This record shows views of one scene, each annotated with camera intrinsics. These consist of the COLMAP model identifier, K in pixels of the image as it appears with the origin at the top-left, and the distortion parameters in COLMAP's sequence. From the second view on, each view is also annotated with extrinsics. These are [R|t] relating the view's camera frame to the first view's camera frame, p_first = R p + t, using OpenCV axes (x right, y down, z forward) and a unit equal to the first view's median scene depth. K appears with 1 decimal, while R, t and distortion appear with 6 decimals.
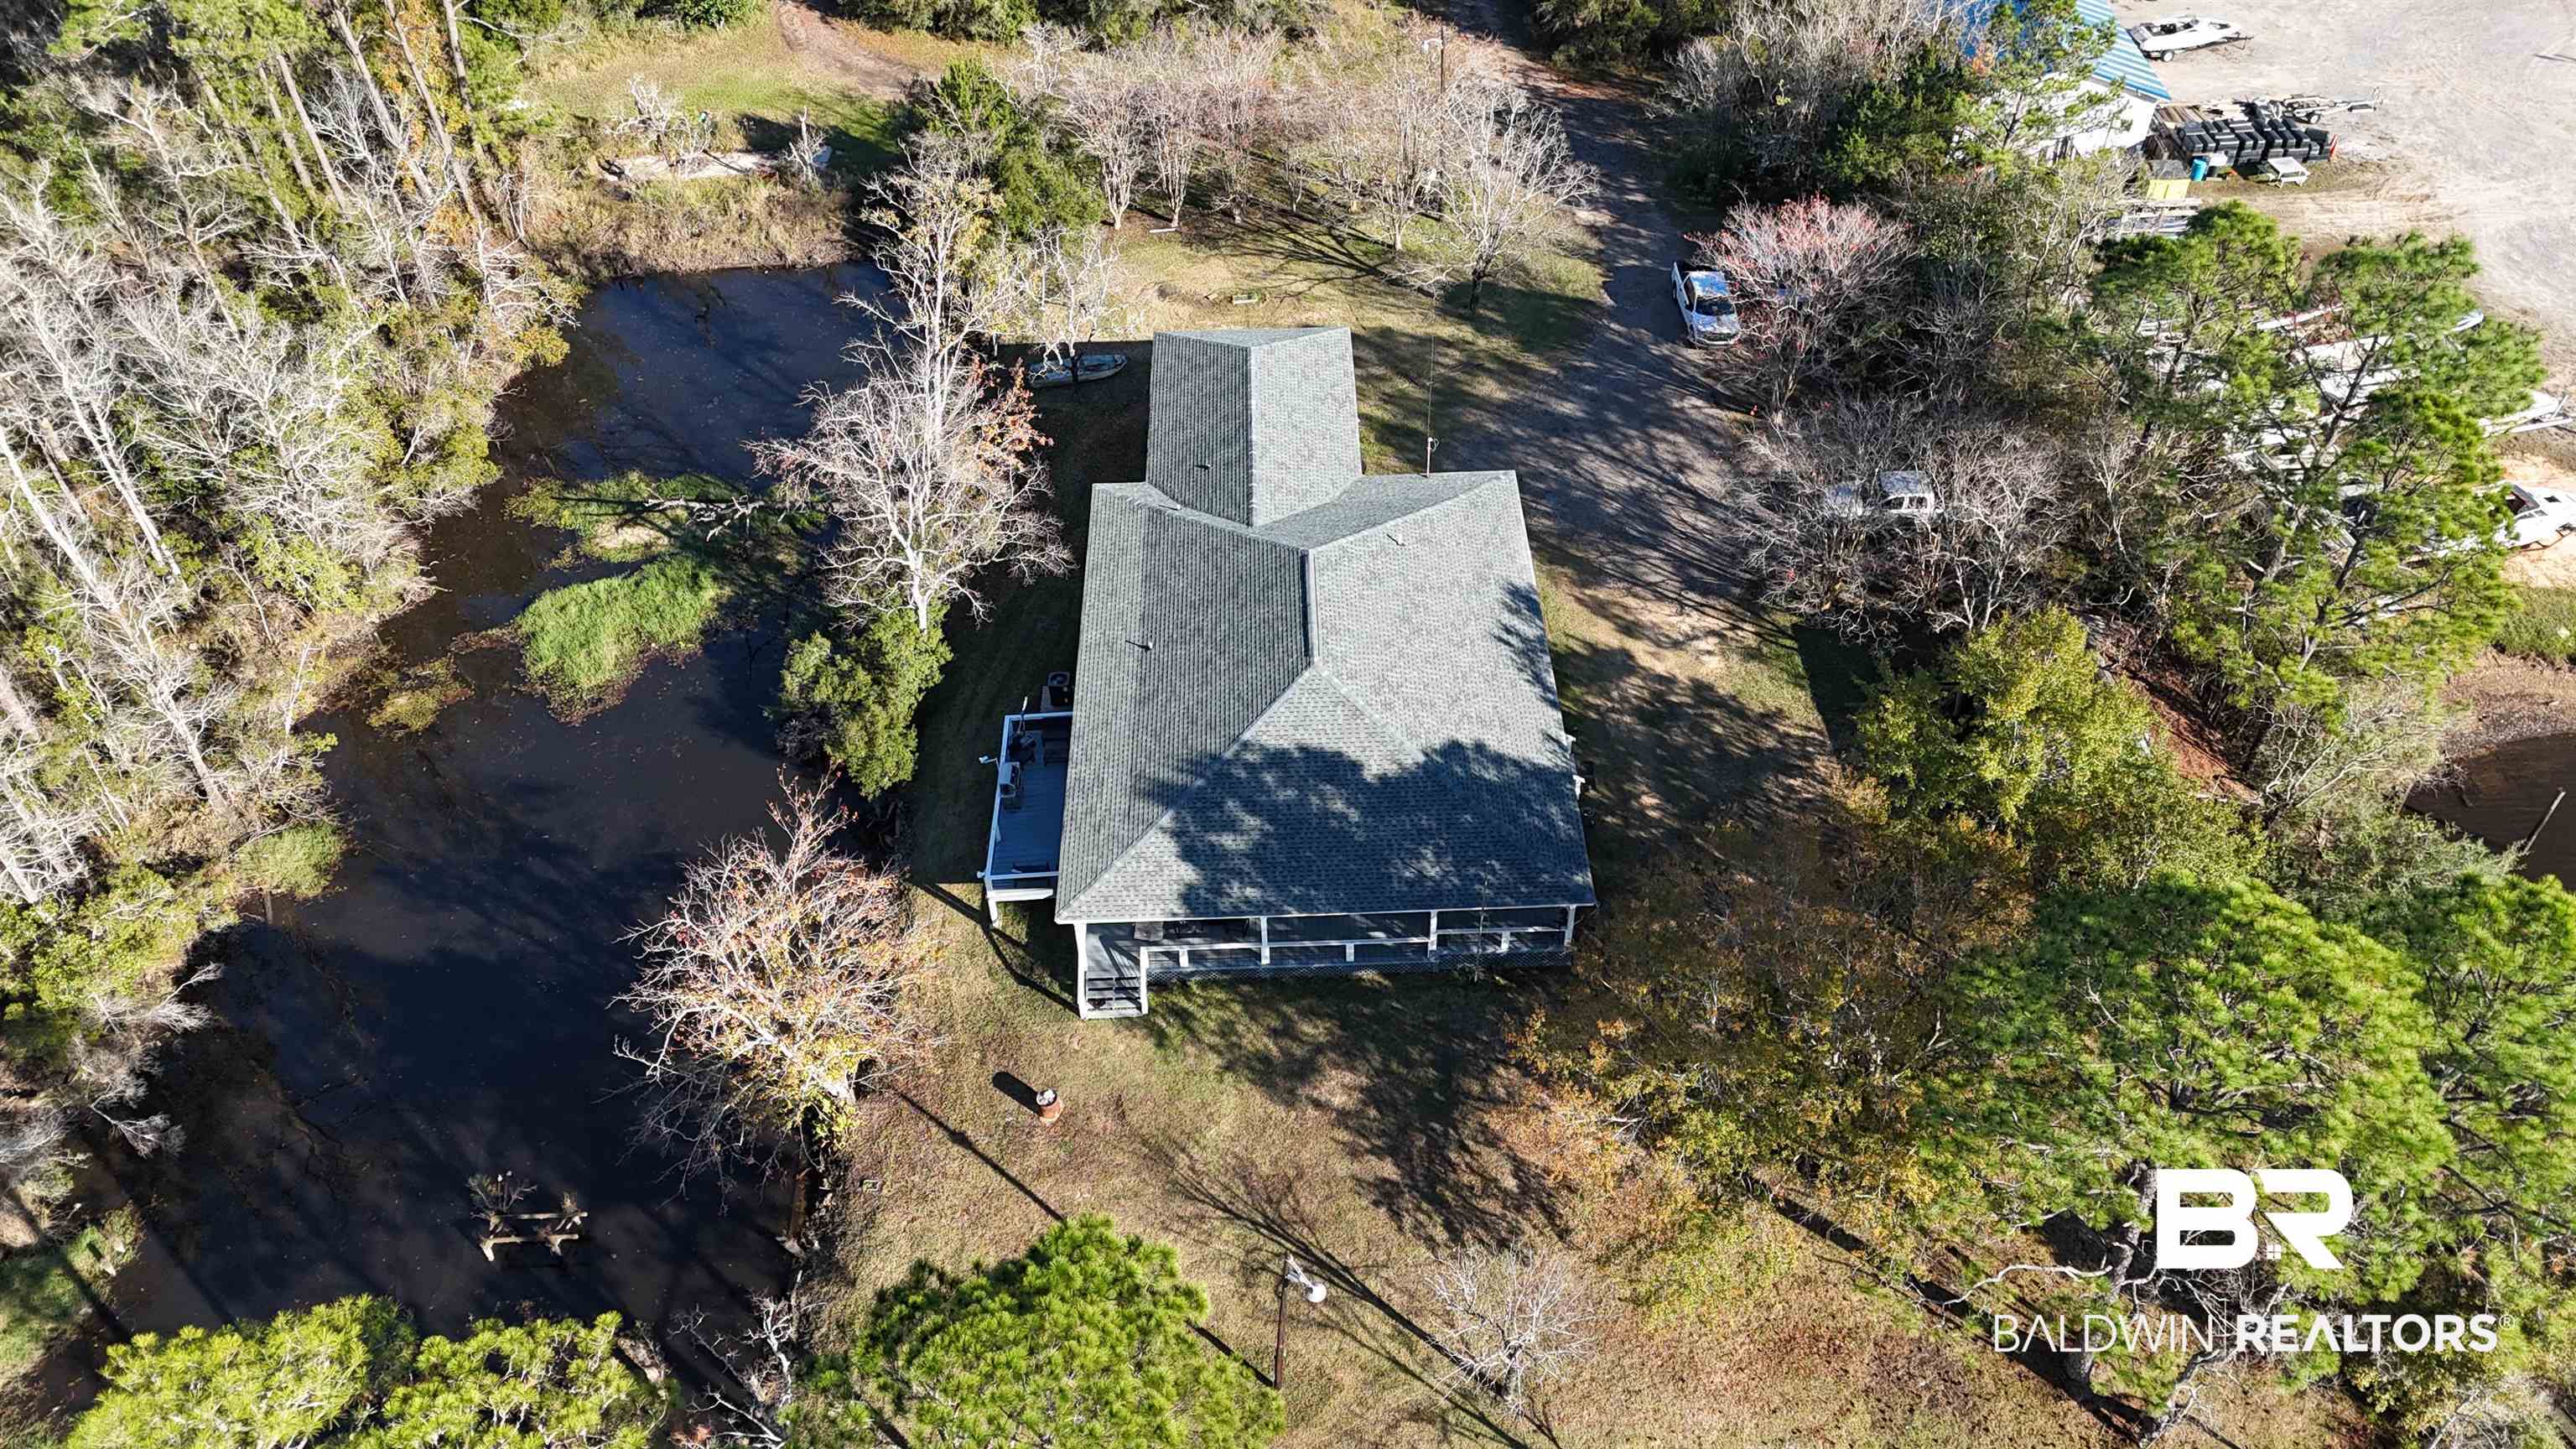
lens RADIAL K [[1864.8, 0, 1288.0], [0, 1864.8, 724.5], [0, 0, 1]] dist [0.005836, -0.001414]
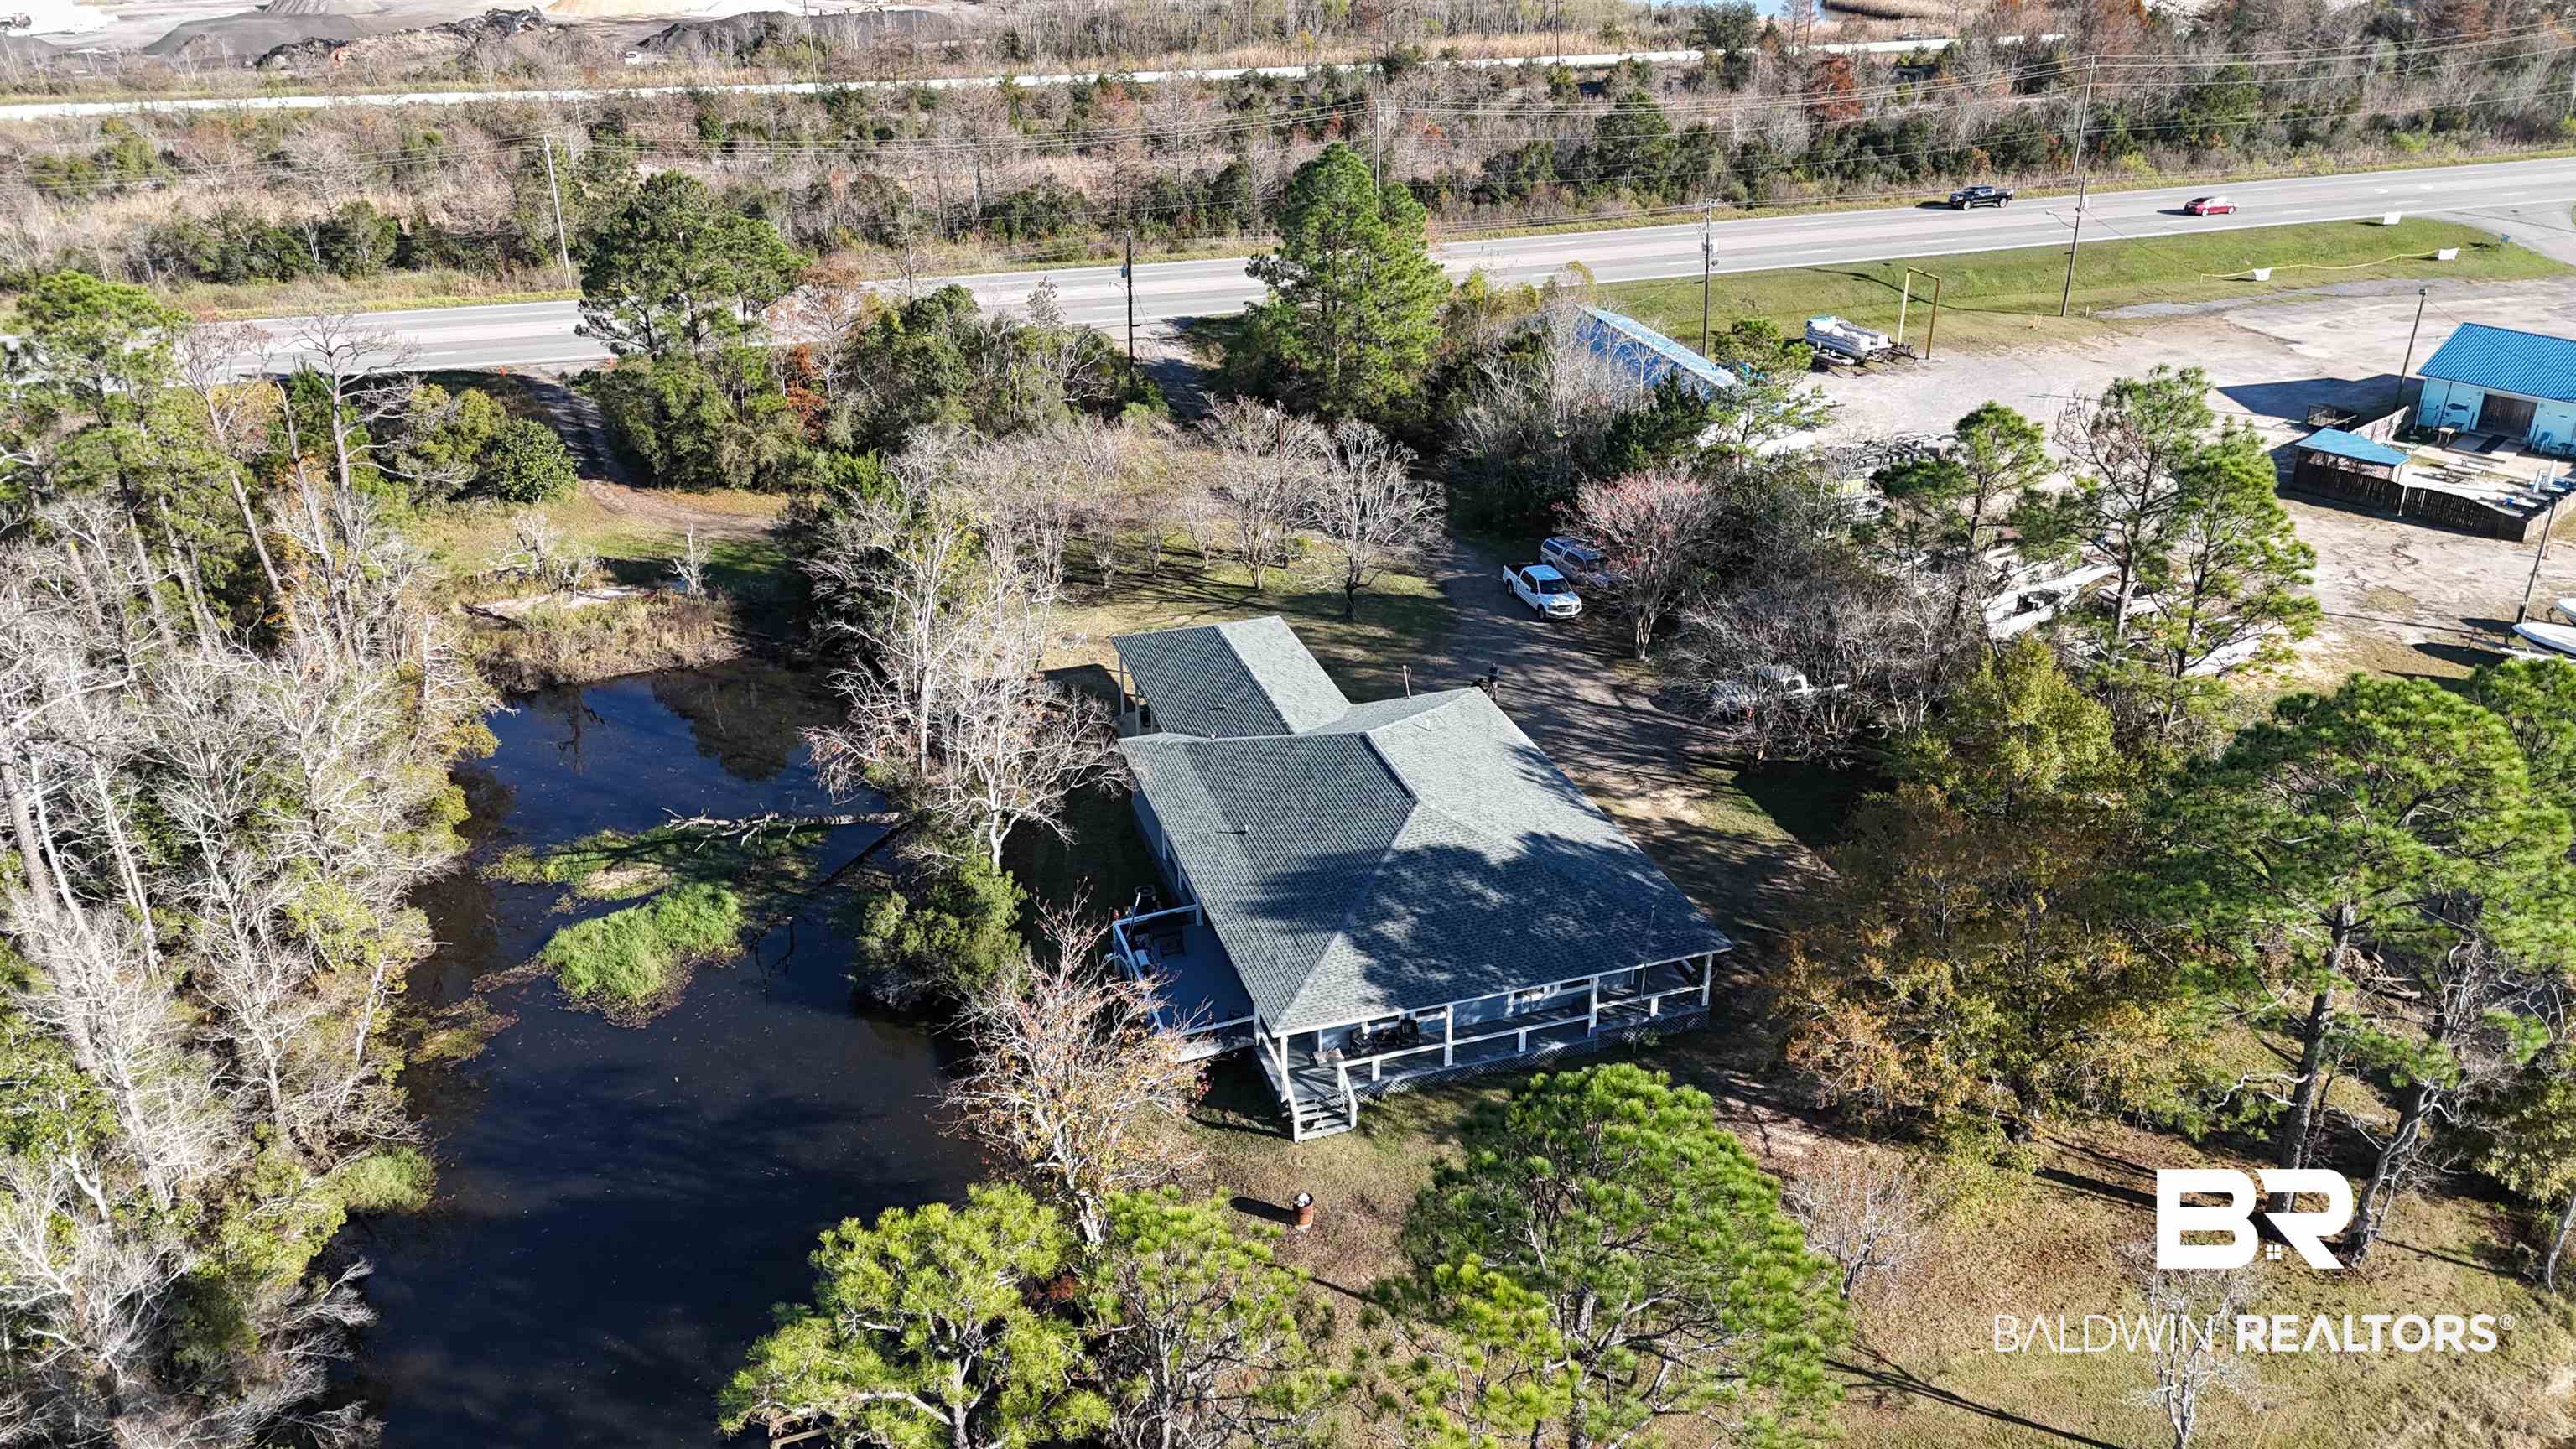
lens RADIAL K [[1818.7, 0, 1288.0], [0, 1818.7, 724.5], [0, 0, 1]] dist [0.003871, 0.000925]
pose [[0.958836, -0.113459, 0.260308, -0.271221], [0.187737, 0.941062, -0.281348, 0.172331], [-0.213044, 0.318636, 0.923625, -0.003916]]
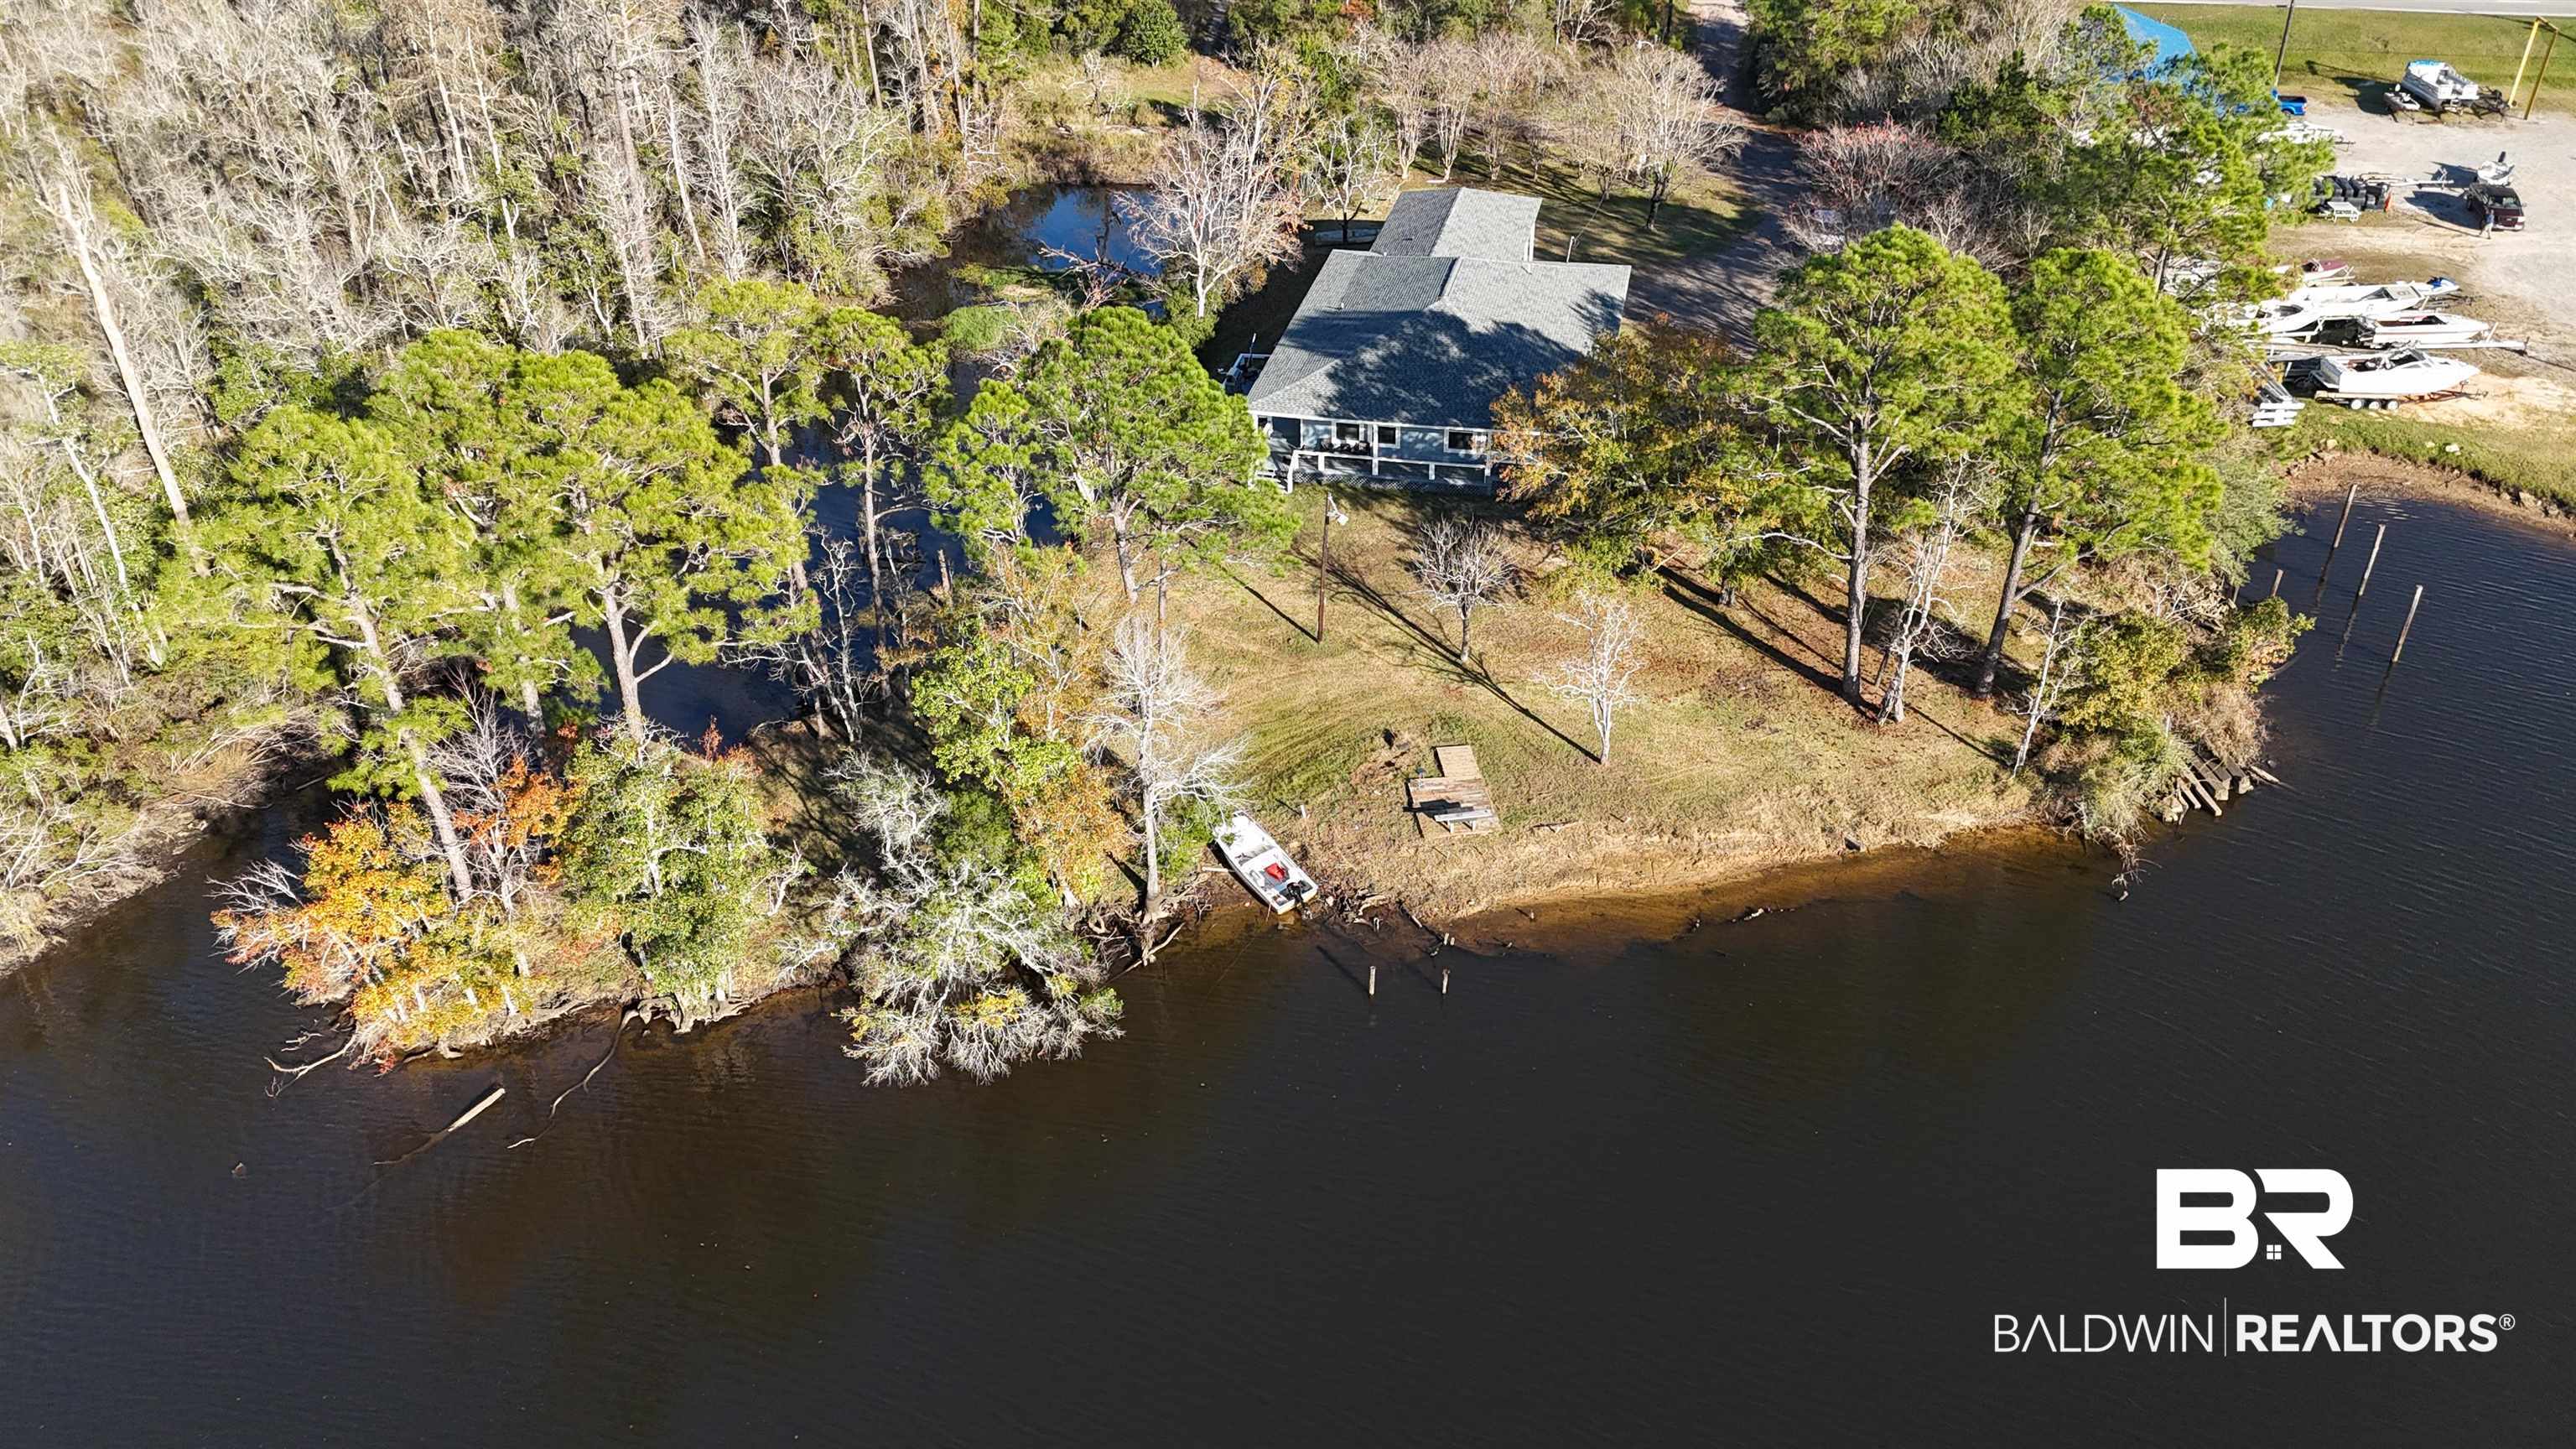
lens RADIAL K [[1818.7, 0, 1288.0], [0, 1818.7, 724.5], [0, 0, 1]] dist [0.003871, 0.000925]
pose [[0.970526, 0.138506, -0.197221, 0.181317], [-0.169714, 0.973815, -0.151264, 0.428198], [0.171106, 0.180276, 0.968619, -0.289187]]
